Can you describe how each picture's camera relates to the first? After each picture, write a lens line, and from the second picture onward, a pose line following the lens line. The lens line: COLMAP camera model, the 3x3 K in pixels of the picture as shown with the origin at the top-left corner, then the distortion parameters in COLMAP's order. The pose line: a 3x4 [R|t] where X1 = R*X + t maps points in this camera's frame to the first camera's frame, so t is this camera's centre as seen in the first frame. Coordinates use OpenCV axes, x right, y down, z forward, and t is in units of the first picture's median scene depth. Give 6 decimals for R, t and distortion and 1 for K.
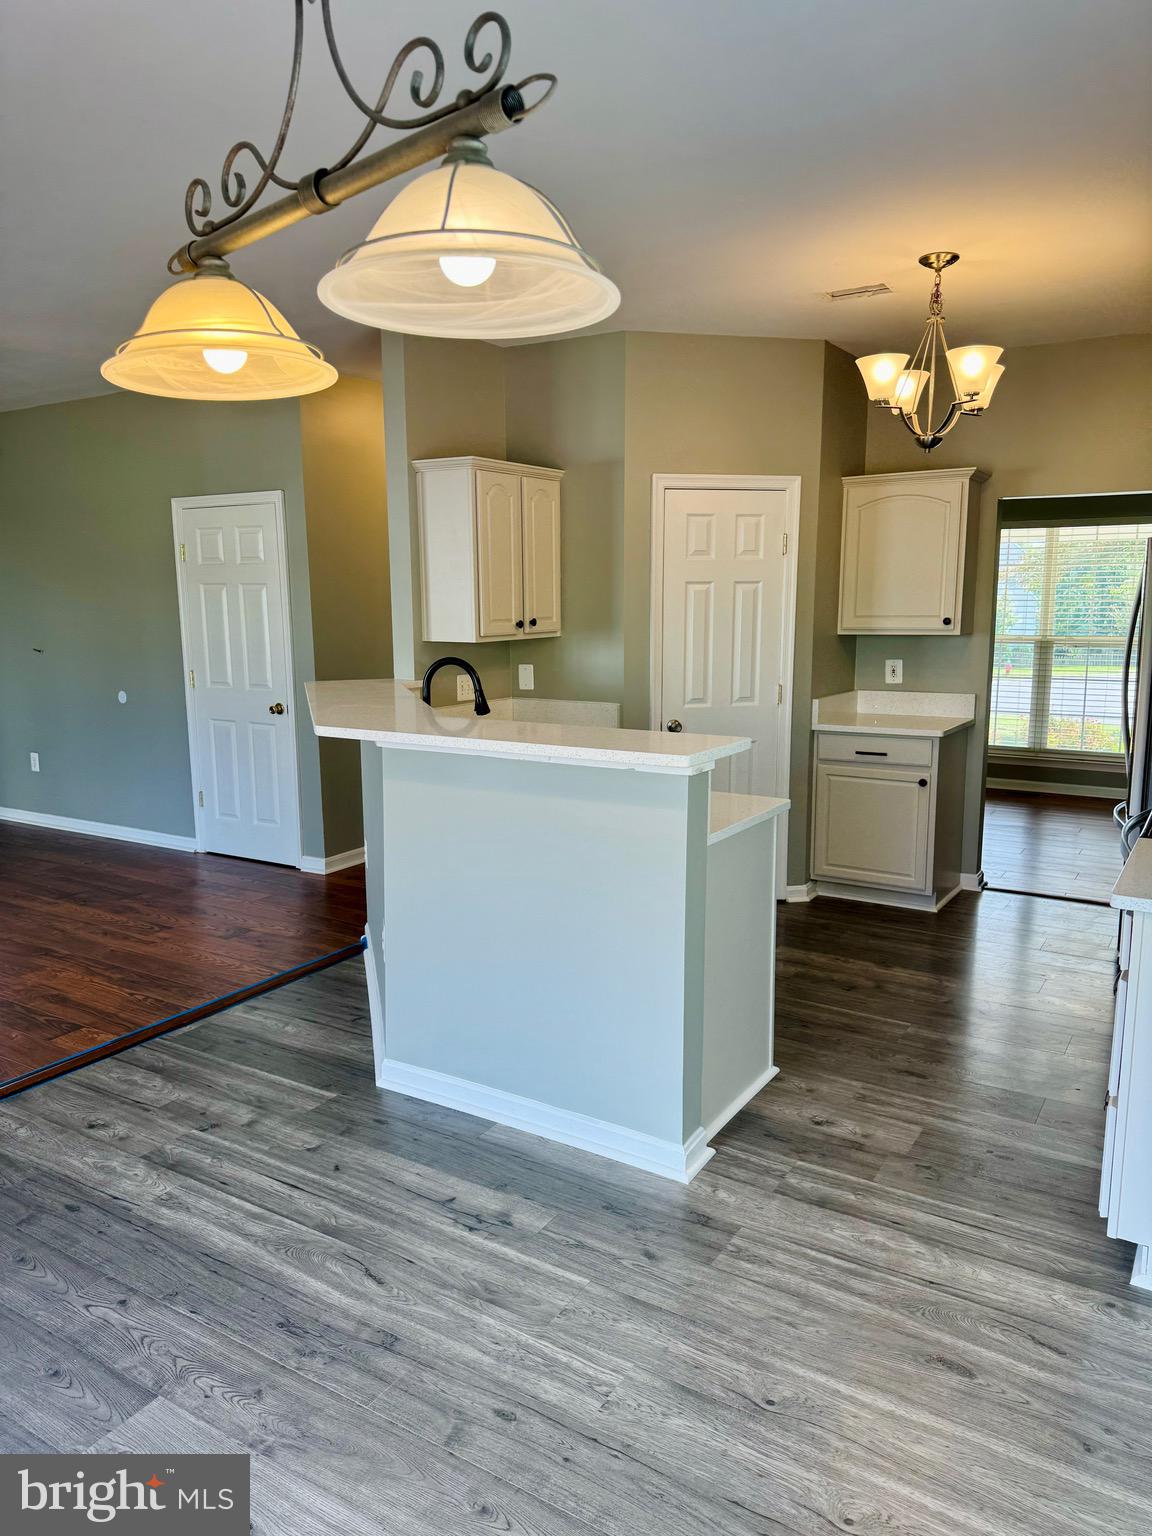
lens RADIAL K [[1076.7, 0, 581.5], [0, 1076.7, 773.2], [0, 0, 1]] dist [0.001823, -0.023272]
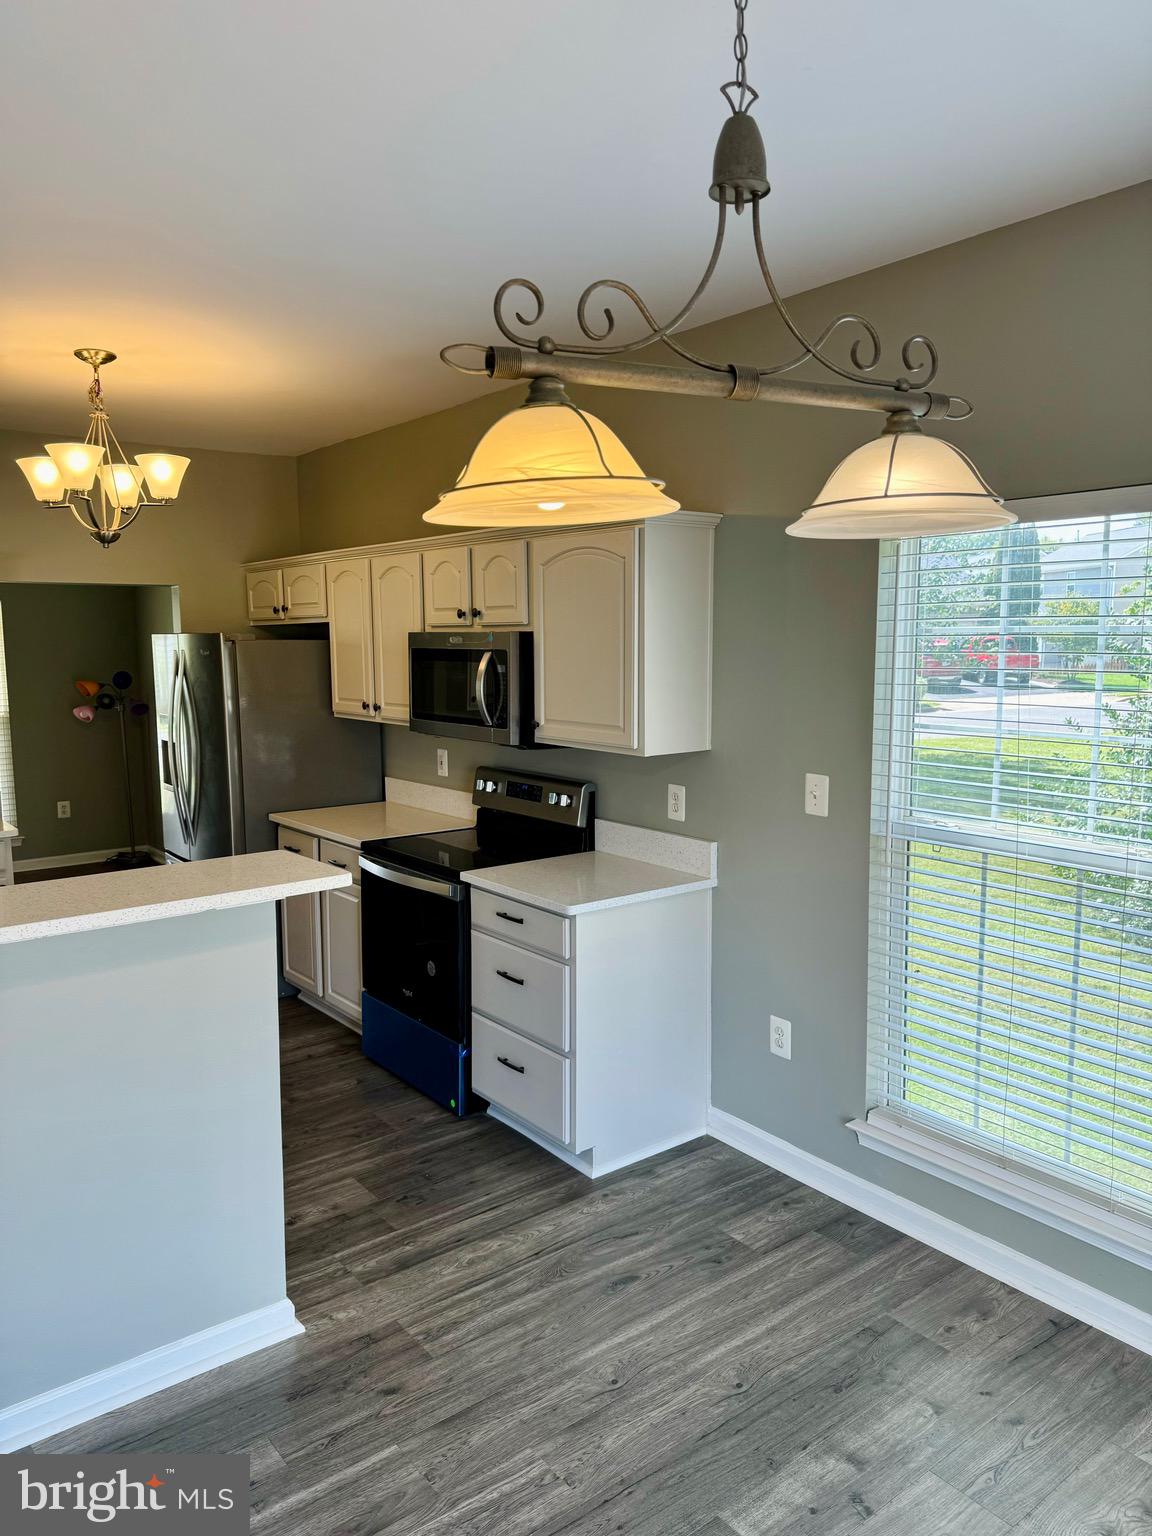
lens RADIAL K [[1076.7, 0, 579.0], [0, 1076.7, 764.6], [0, 0, 1]] dist [0.001823, -0.023272]
pose [[0.351335, -0.111716, 0.929561, -0.717858], [0.169611, 0.984022, 0.054155, -0.128589], [-0.920758, 0.138637, 0.364670, 0.423348]]
